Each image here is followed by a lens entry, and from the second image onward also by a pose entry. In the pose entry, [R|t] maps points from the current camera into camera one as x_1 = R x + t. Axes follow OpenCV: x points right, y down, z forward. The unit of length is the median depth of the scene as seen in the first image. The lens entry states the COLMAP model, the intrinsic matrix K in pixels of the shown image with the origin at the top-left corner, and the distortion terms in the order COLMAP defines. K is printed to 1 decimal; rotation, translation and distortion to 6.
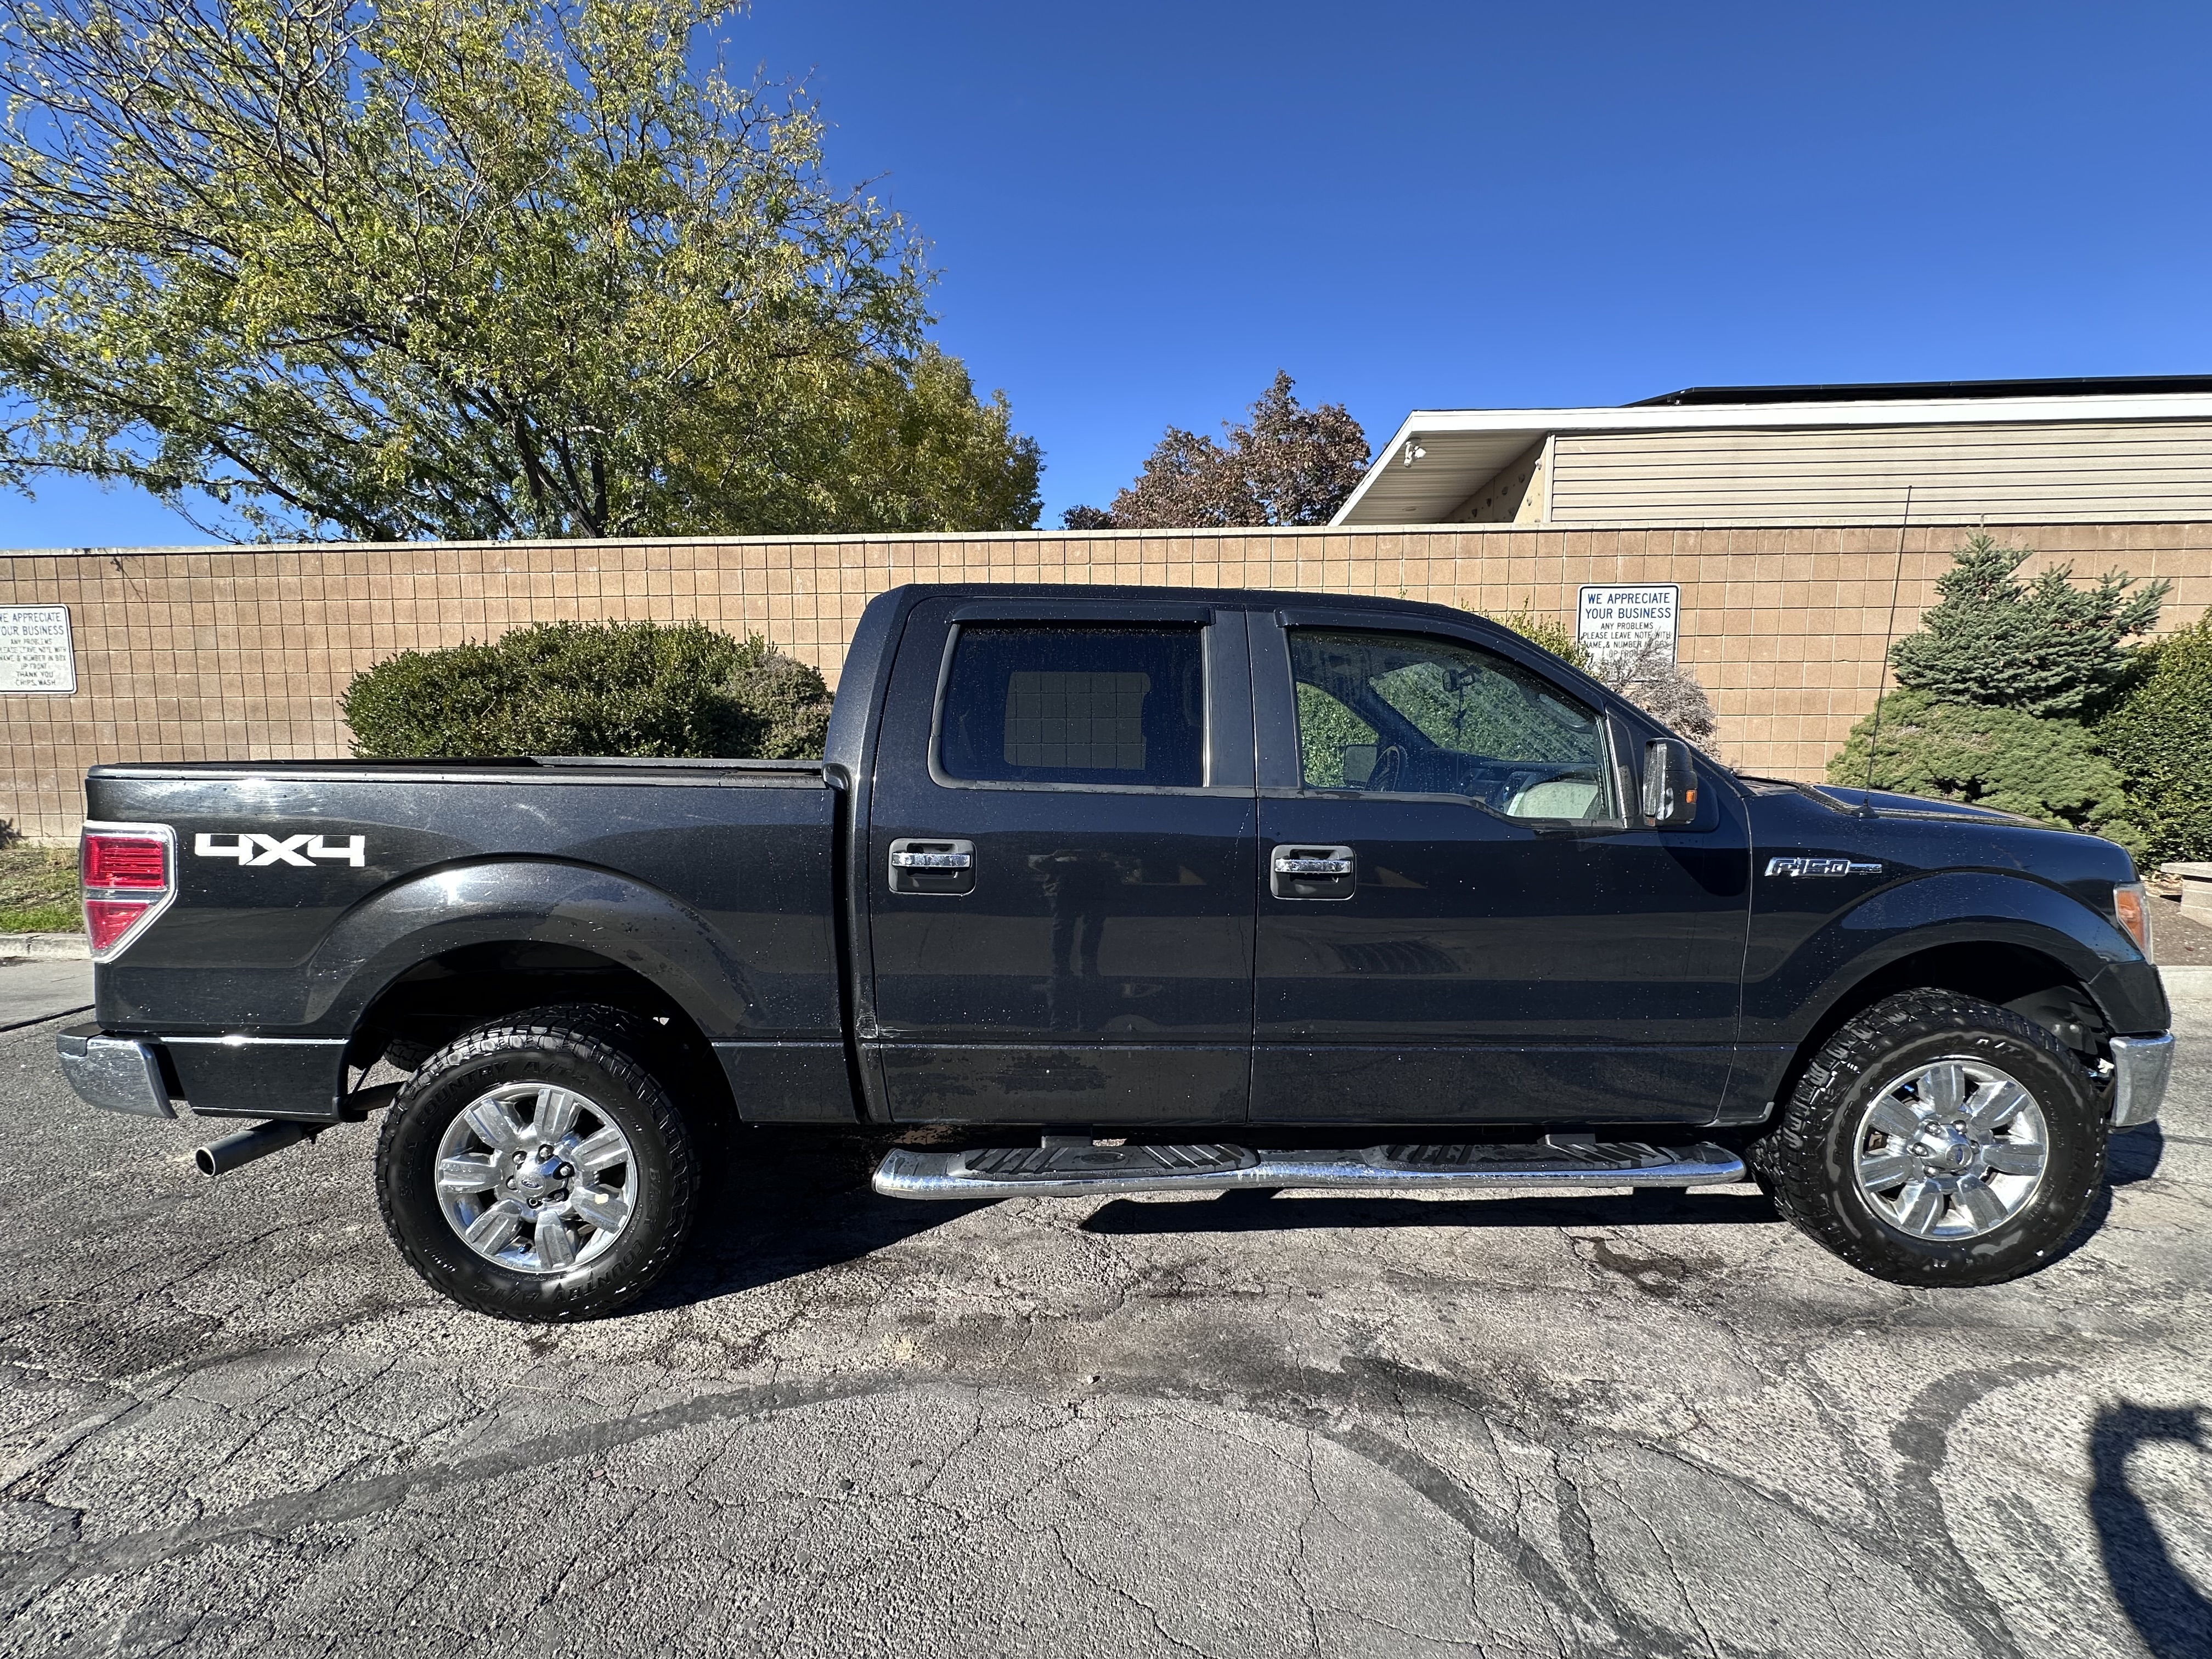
lens RADIAL K [[882.2, 0, 1097.4], [0, 882.2, 827.3], [0, 0, 1]] dist [0.001343, -0.000111]
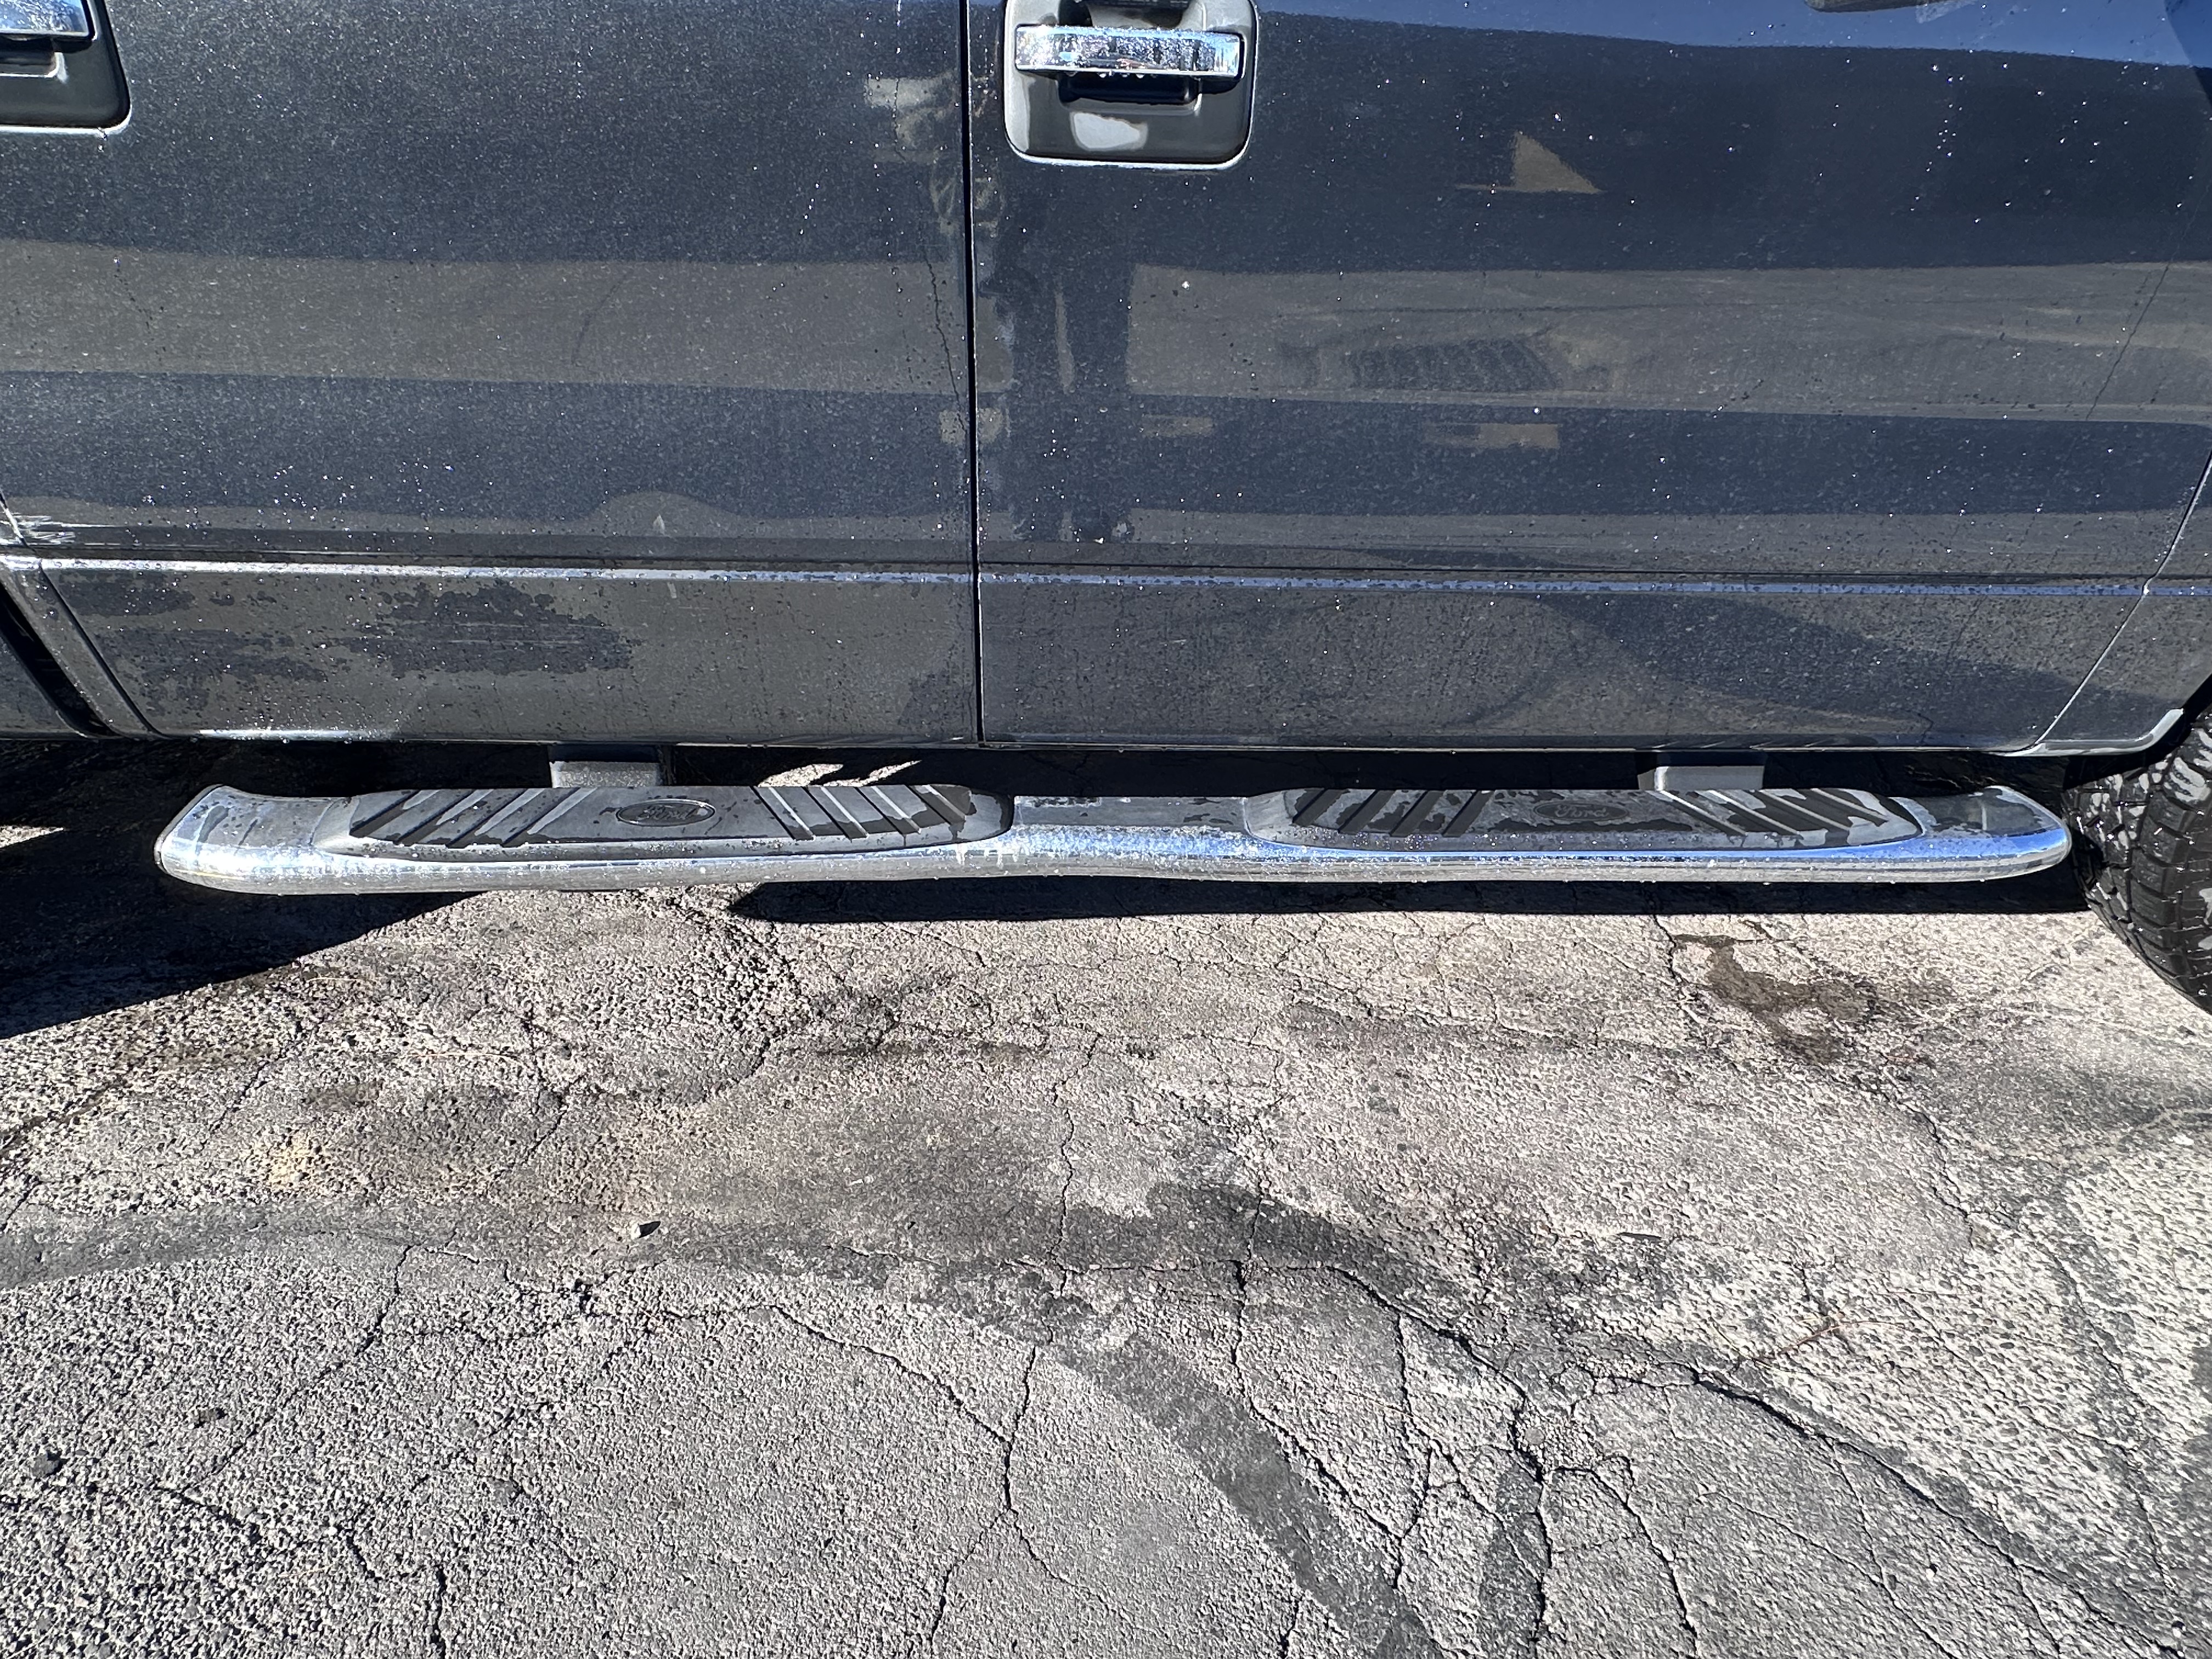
lens RADIAL K [[1283.4, 0, 1108.0], [0, 1283.4, 838.0], [0, 0, 1]] dist [-0.001989, -0.000008]
pose [[0.999885, 0.007673, 0.013069, 0.229534], [-0.012768, 0.891099, 0.453630, 0.088583], [-0.008165, -0.453745, 0.891094, 0.419759]]
